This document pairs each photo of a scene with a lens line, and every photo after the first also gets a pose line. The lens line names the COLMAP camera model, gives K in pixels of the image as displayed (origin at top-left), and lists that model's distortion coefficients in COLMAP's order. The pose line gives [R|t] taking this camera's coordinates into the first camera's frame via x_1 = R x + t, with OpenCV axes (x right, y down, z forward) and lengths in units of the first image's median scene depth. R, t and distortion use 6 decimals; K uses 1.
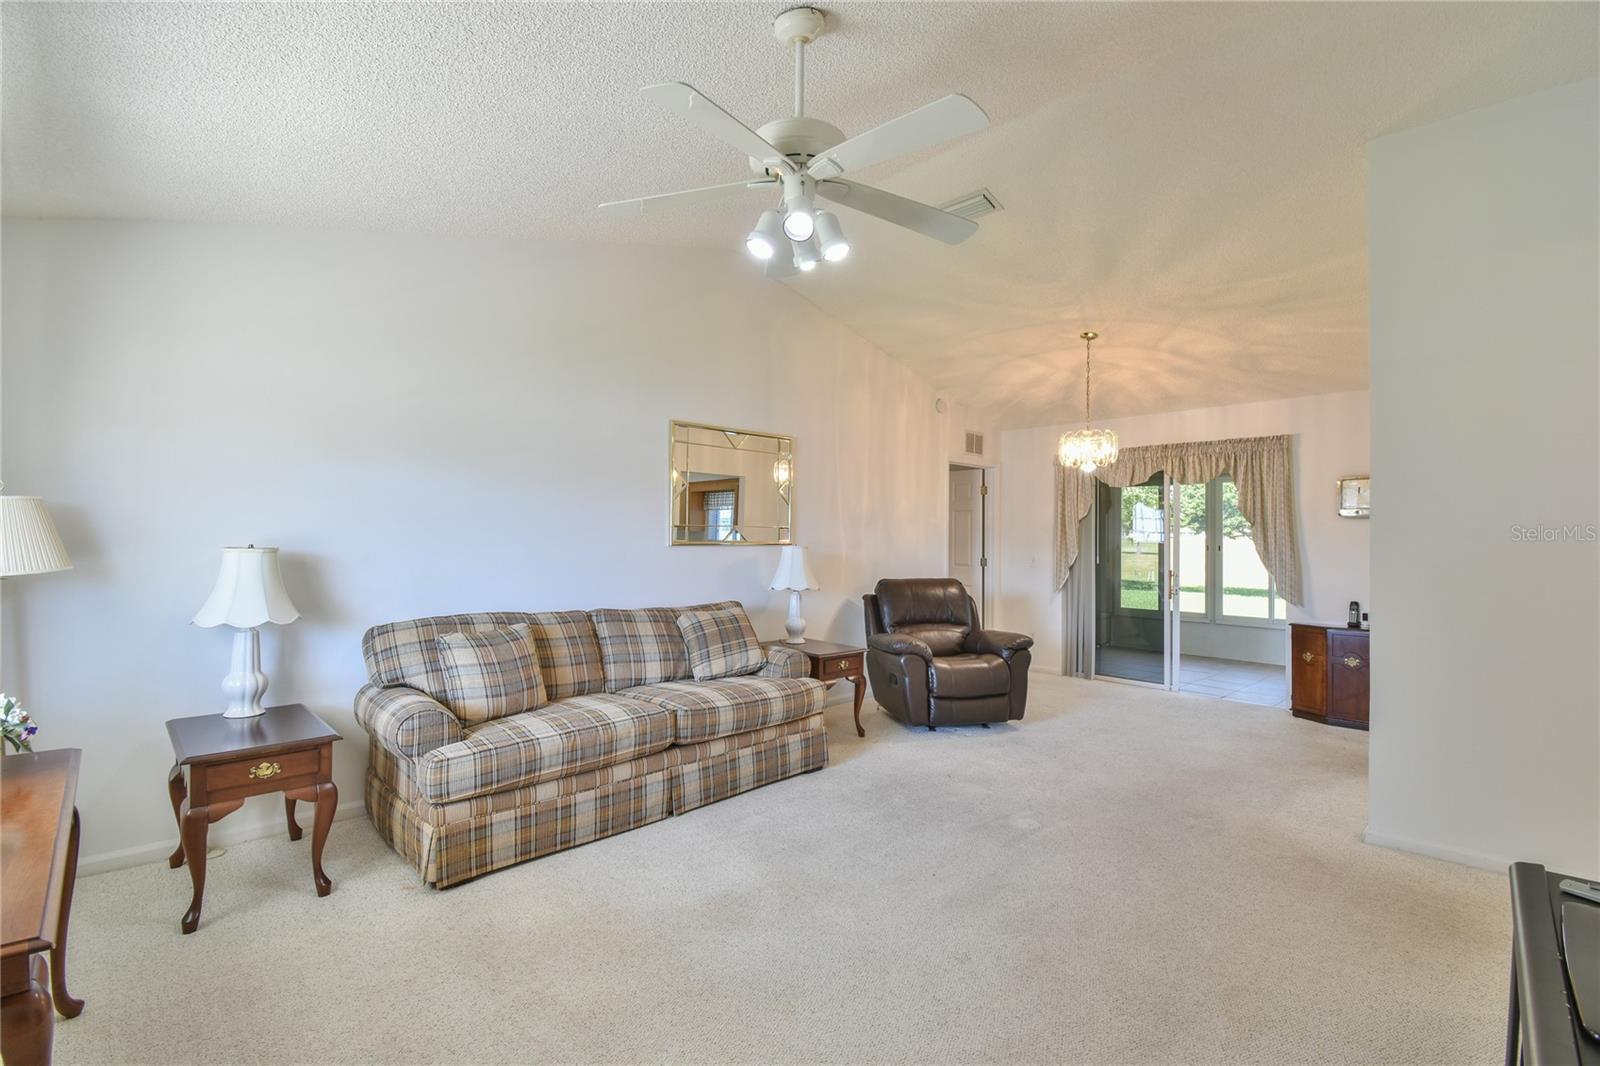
lens RADIAL K [[711.7, 0, 805.6], [0, 711.7, 528.7], [0, 0, 1]] dist [0.010899, -0.018634]
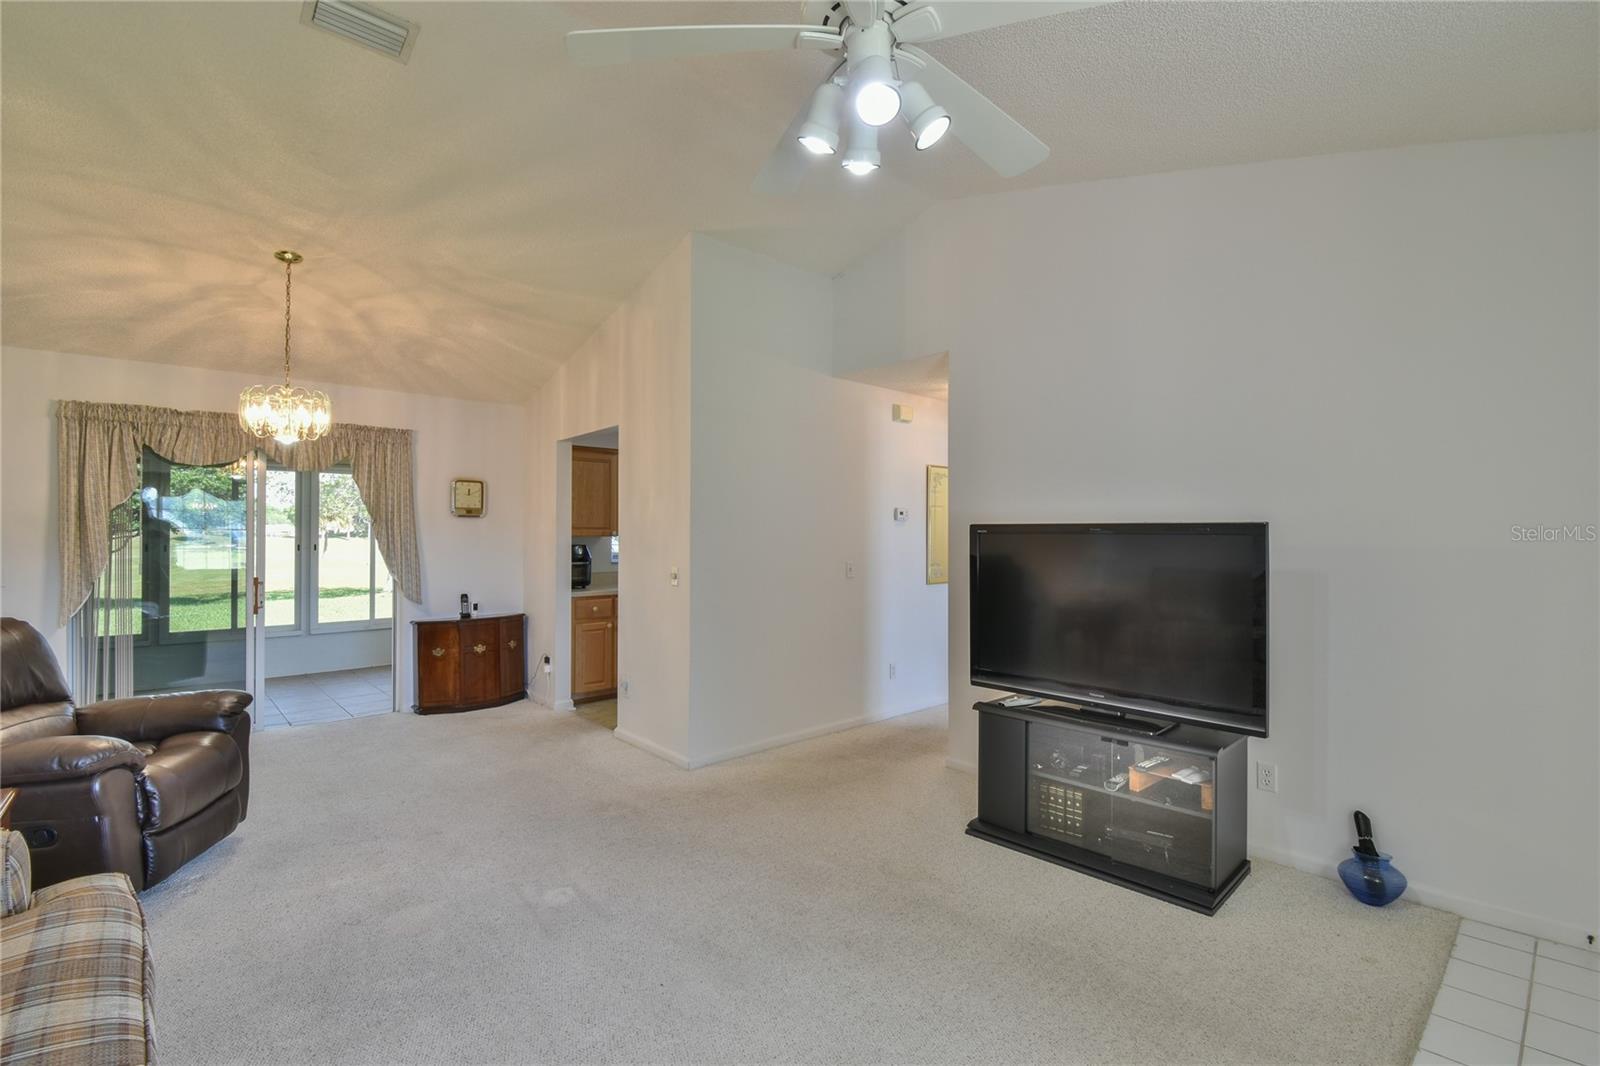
lens RADIAL K [[711.7, 0, 807.6], [0, 711.7, 538.3], [0, 0, 1]] dist [0.010899, -0.018634]
pose [[0.030380, -0.007974, 0.999507, -0.293292], [-0.017326, 0.999814, 0.008503, -0.000829], [-0.999388, -0.017575, 0.030236, 0.426048]]
